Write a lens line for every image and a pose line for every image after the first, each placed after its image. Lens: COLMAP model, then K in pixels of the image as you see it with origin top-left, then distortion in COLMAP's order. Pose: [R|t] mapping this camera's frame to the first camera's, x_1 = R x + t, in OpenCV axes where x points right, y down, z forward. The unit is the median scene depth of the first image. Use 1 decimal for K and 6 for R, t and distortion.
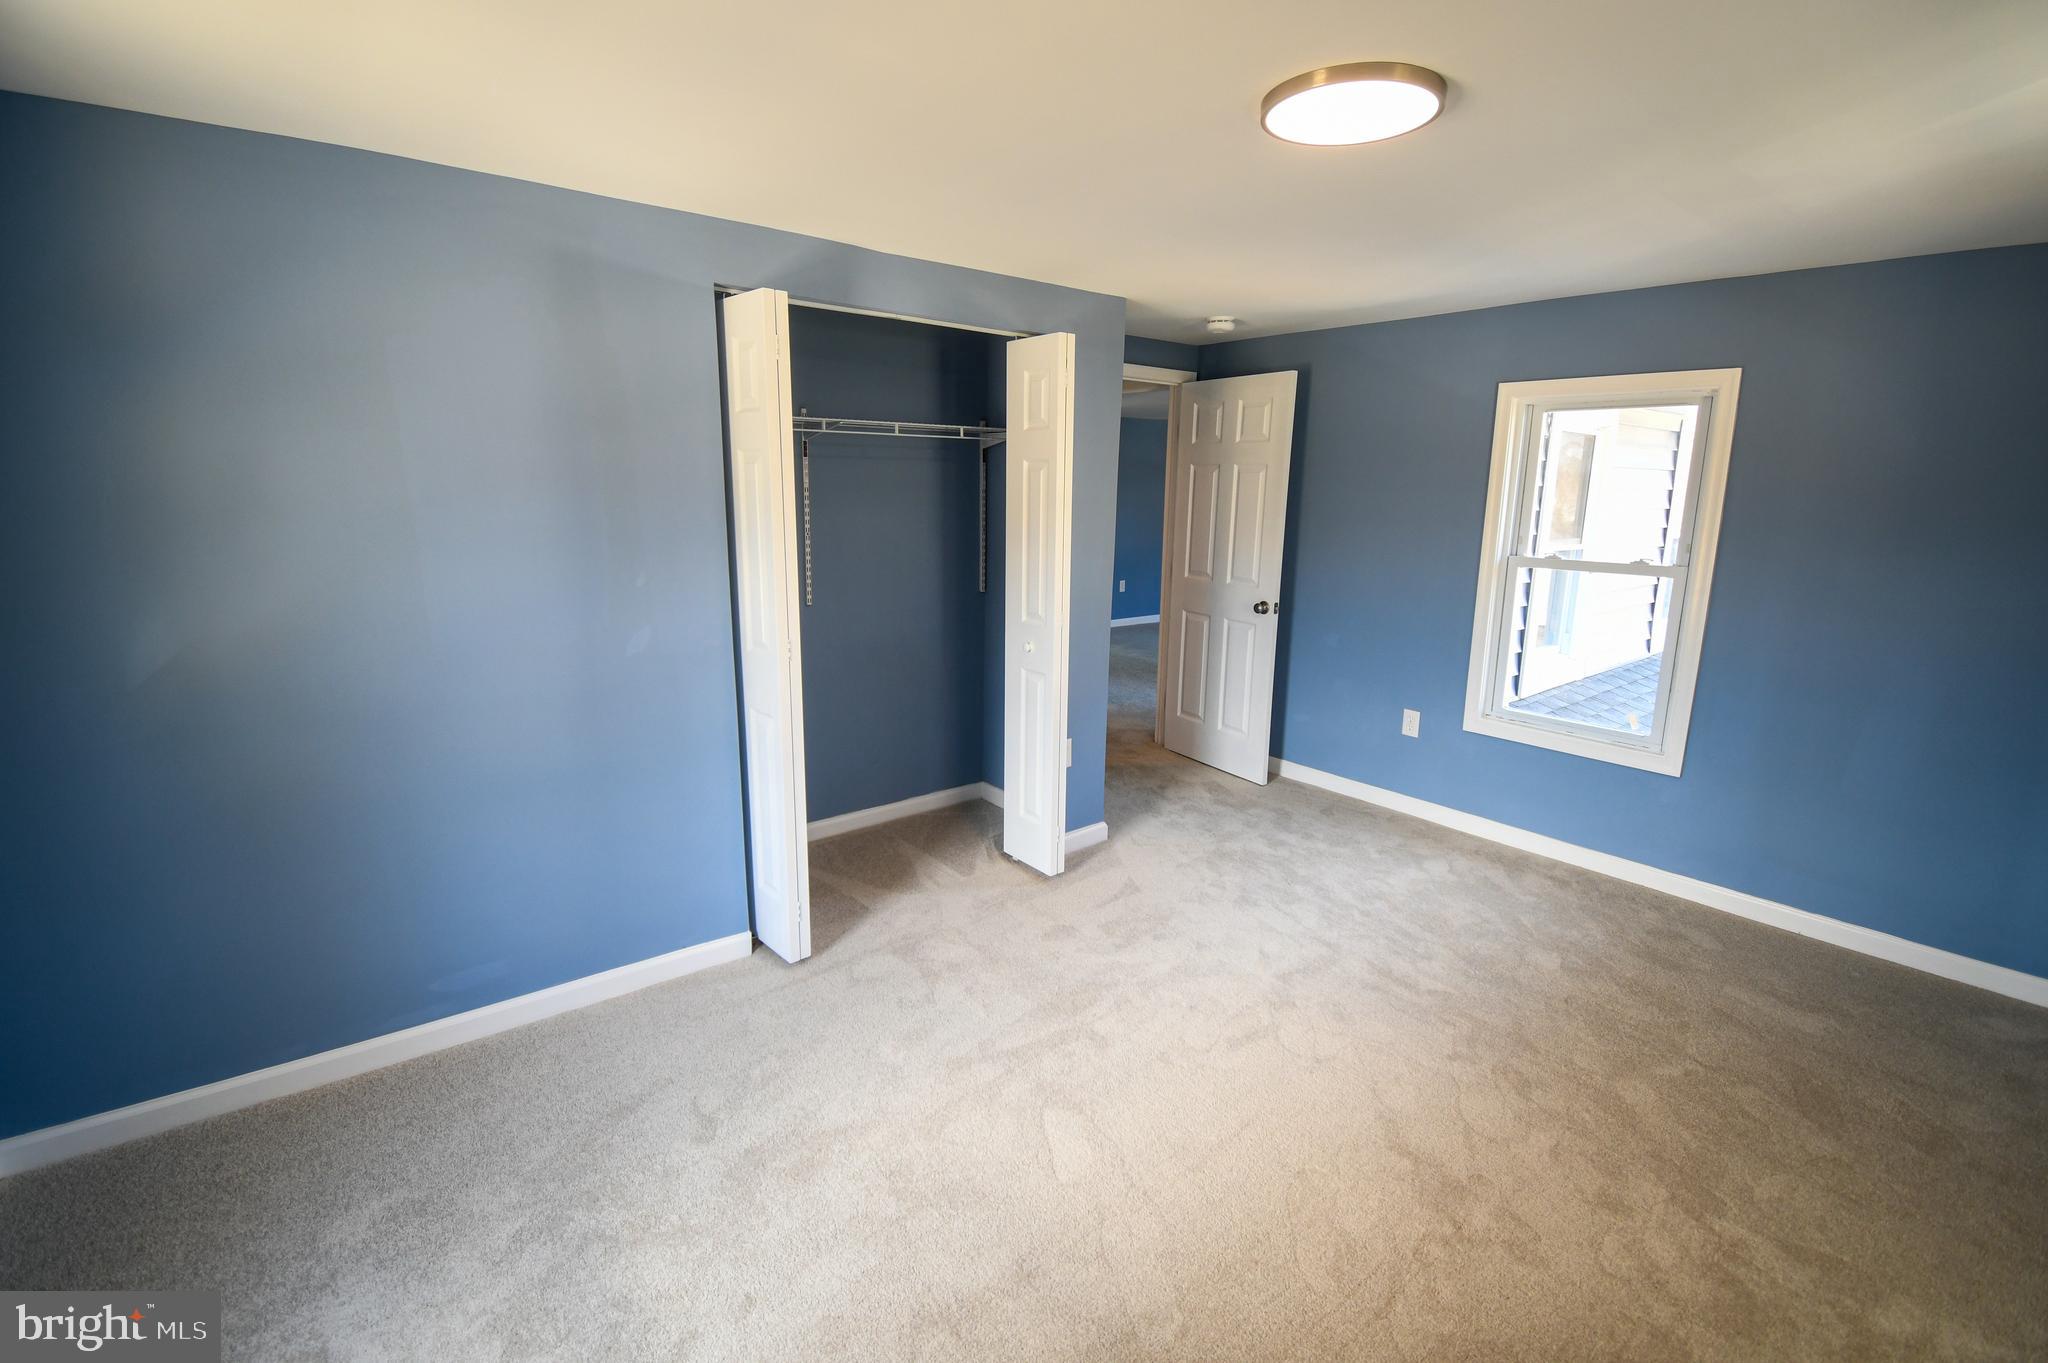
lens RADIAL K [[896.3, 0, 1035.3], [0, 896.3, 655.3], [0, 0, 1]] dist [0.016325, -0.023659]
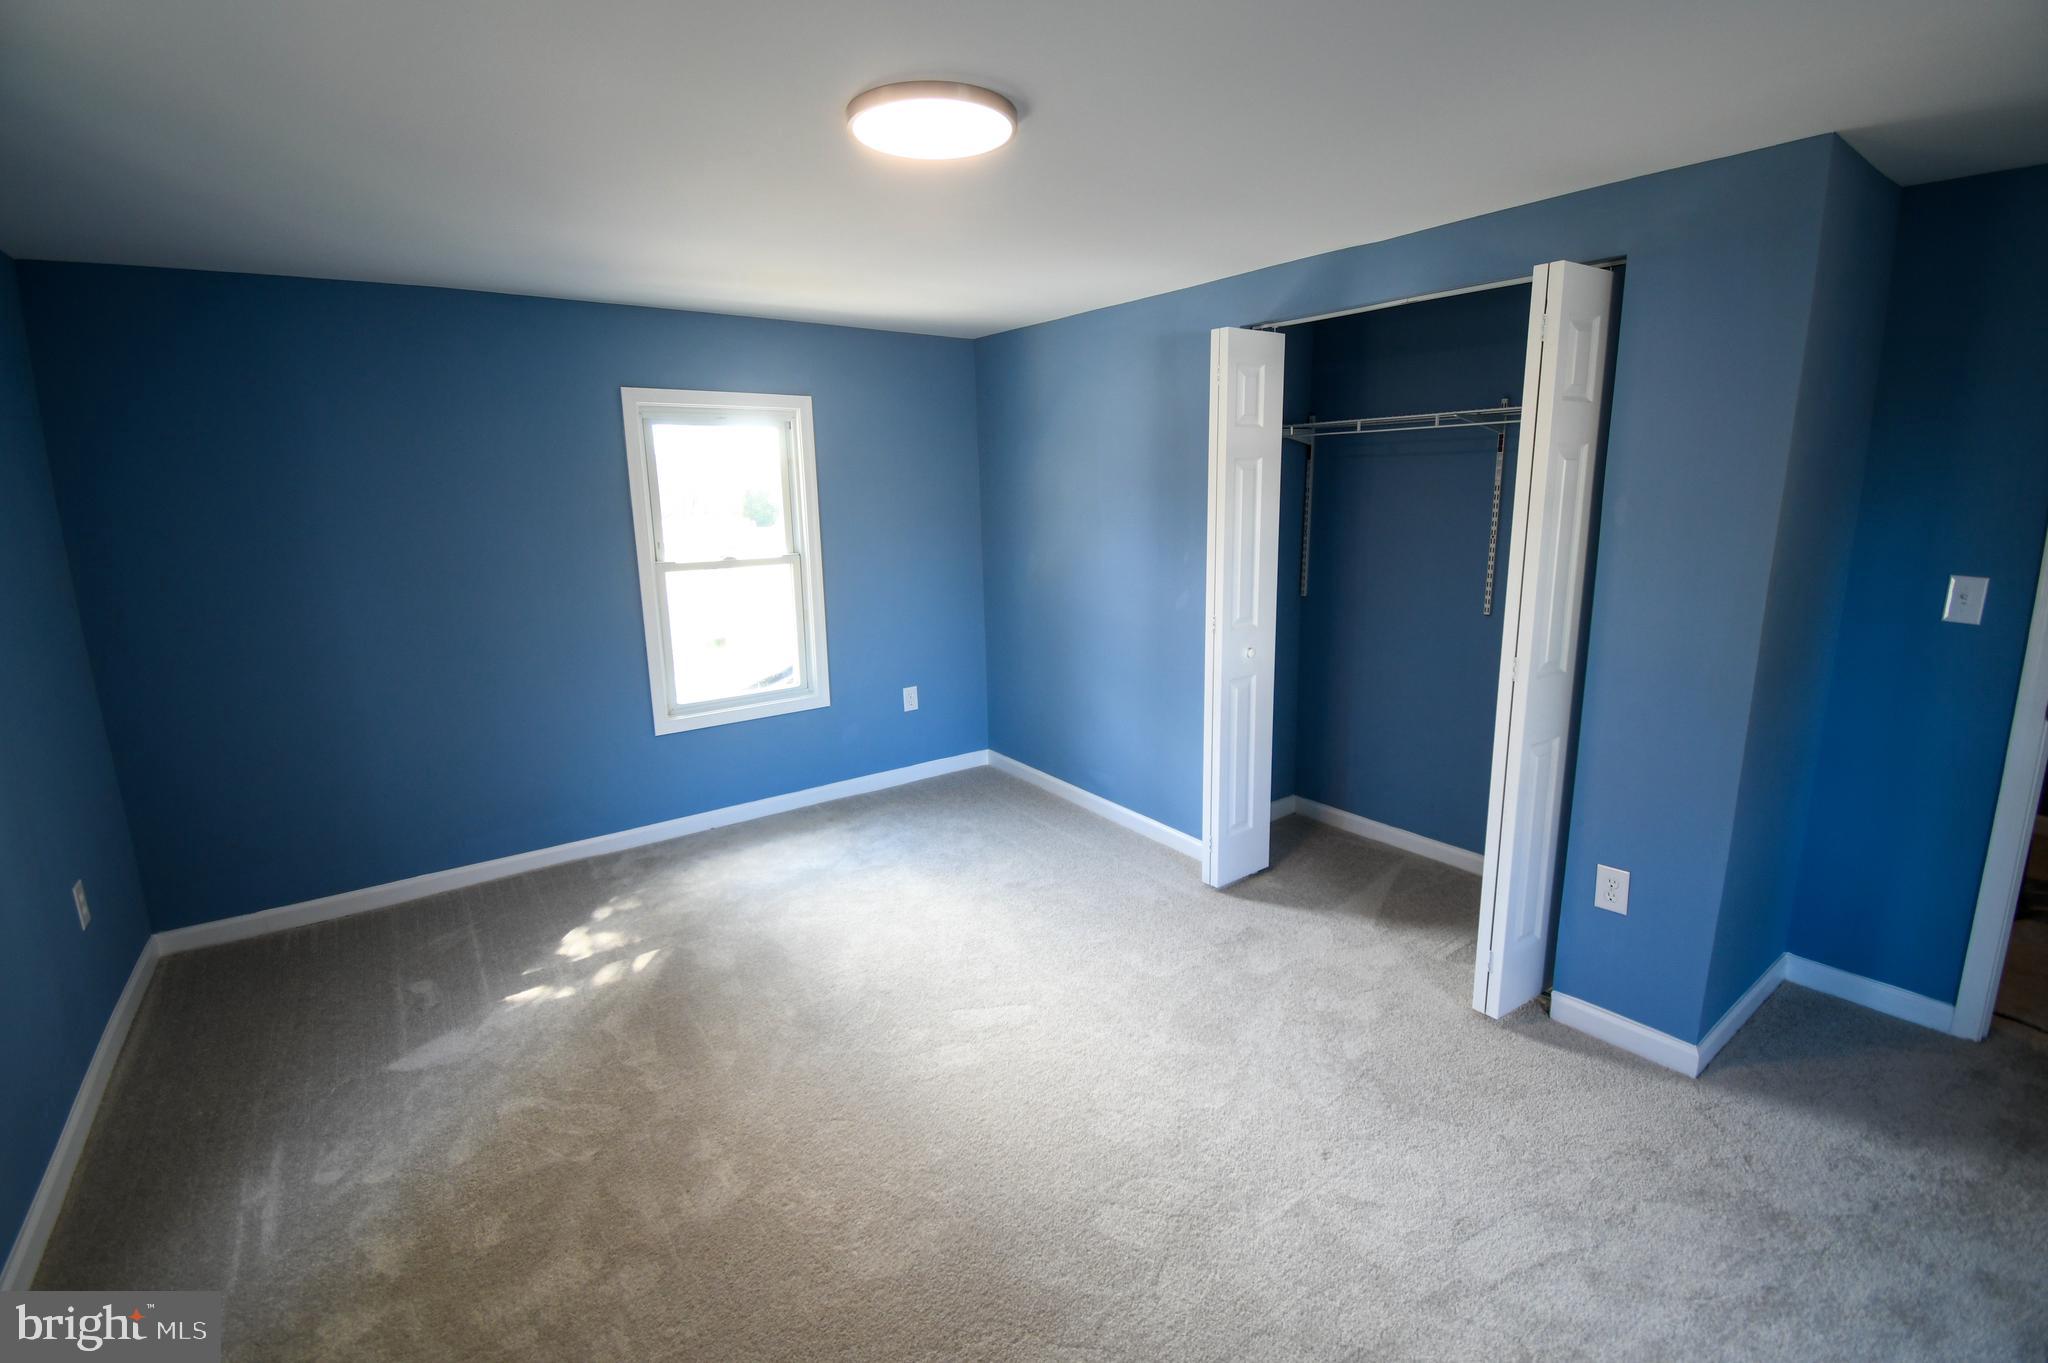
lens RADIAL K [[896.3, 0, 1035.3], [0, 896.3, 655.3], [0, 0, 1]] dist [0.016325, -0.023659]
pose [[-0.067293, 0.180482, -0.981274, 0.810119], [-0.175339, 0.966058, 0.189707, -0.125627], [0.982206, 0.184821, -0.033363, 0.682524]]
